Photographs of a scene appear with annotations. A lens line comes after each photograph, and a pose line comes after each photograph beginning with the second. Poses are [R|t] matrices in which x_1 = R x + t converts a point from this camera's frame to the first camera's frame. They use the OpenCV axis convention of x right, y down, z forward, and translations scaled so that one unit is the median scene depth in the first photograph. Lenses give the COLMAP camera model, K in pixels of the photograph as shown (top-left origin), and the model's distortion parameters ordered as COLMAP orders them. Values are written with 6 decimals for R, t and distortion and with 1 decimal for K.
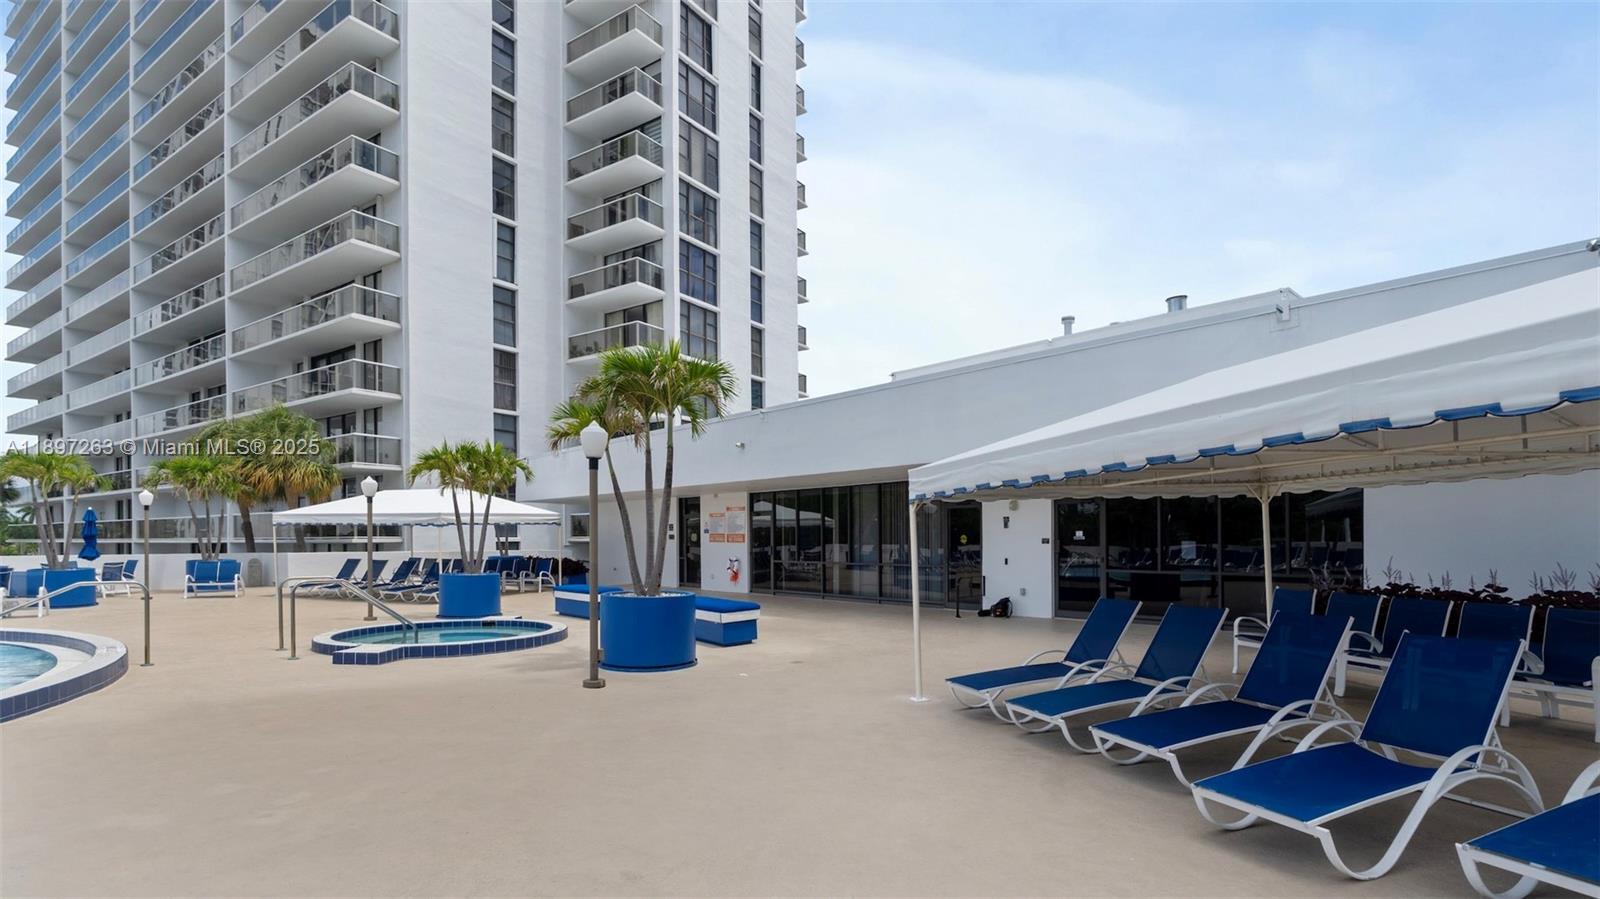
lens RADIAL K [[751.6, 0, 789.8], [0, 751.6, 546.2], [0, 0, 1]] dist [-0.004628, -0.000058]
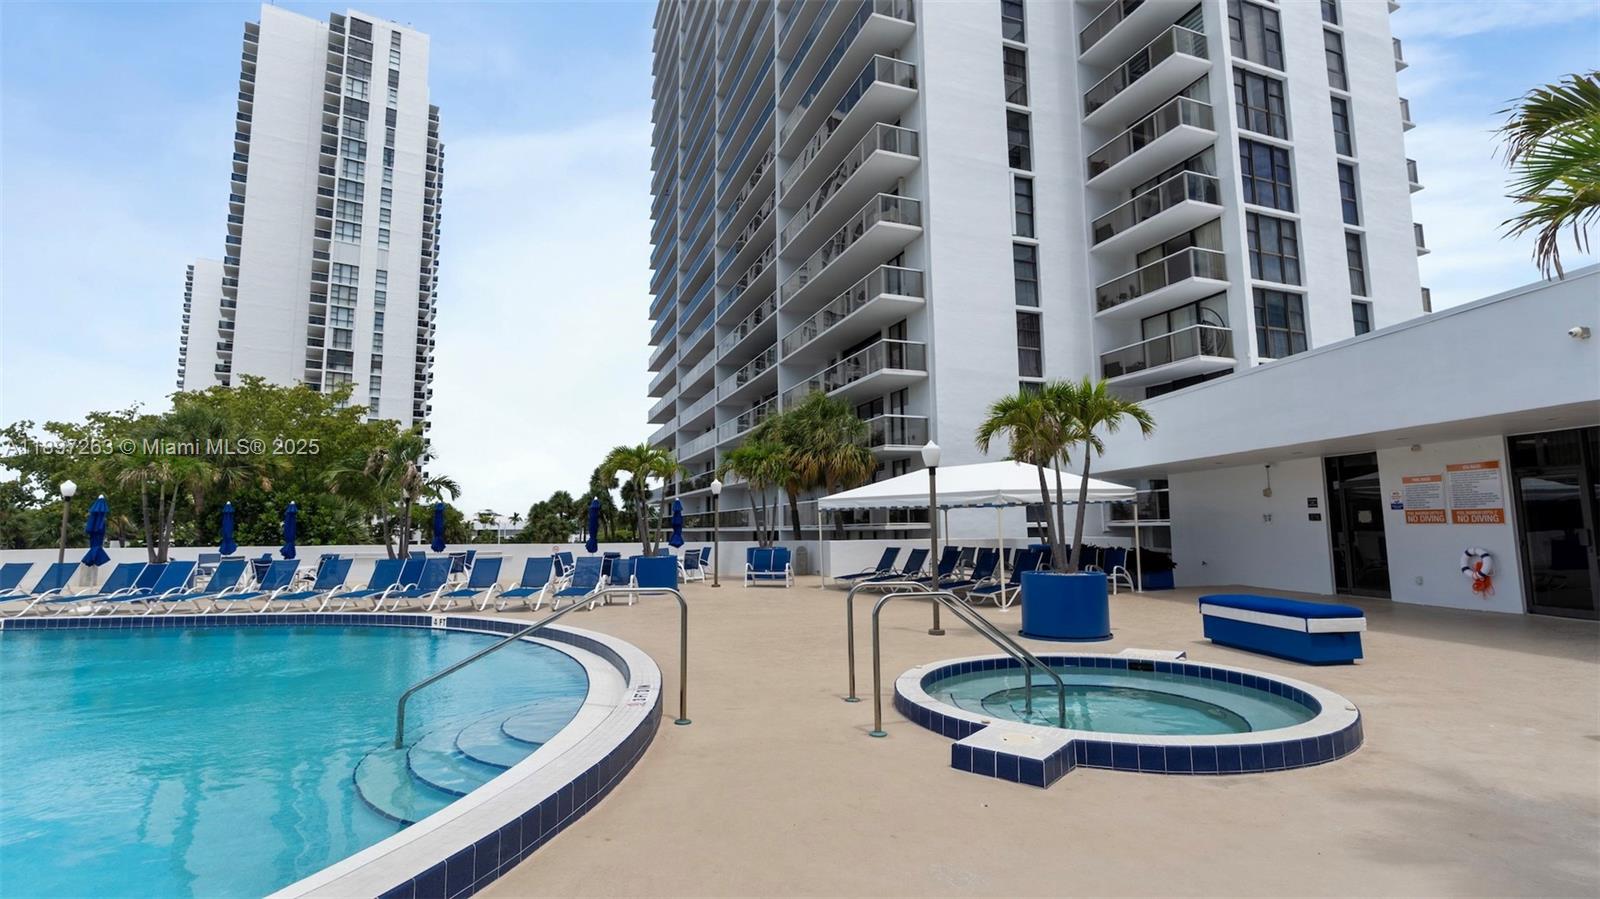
lens RADIAL K [[751.6, 0, 796.9], [0, 751.6, 435.8], [0, 0, 1]] dist [-0.004628, -0.000058]
pose [[0.814742, -0.079172, -0.574394, -0.107093], [0.005438, 0.991634, -0.128969, -0.000385], [0.579799, 0.101953, 0.808356, 0.140254]]
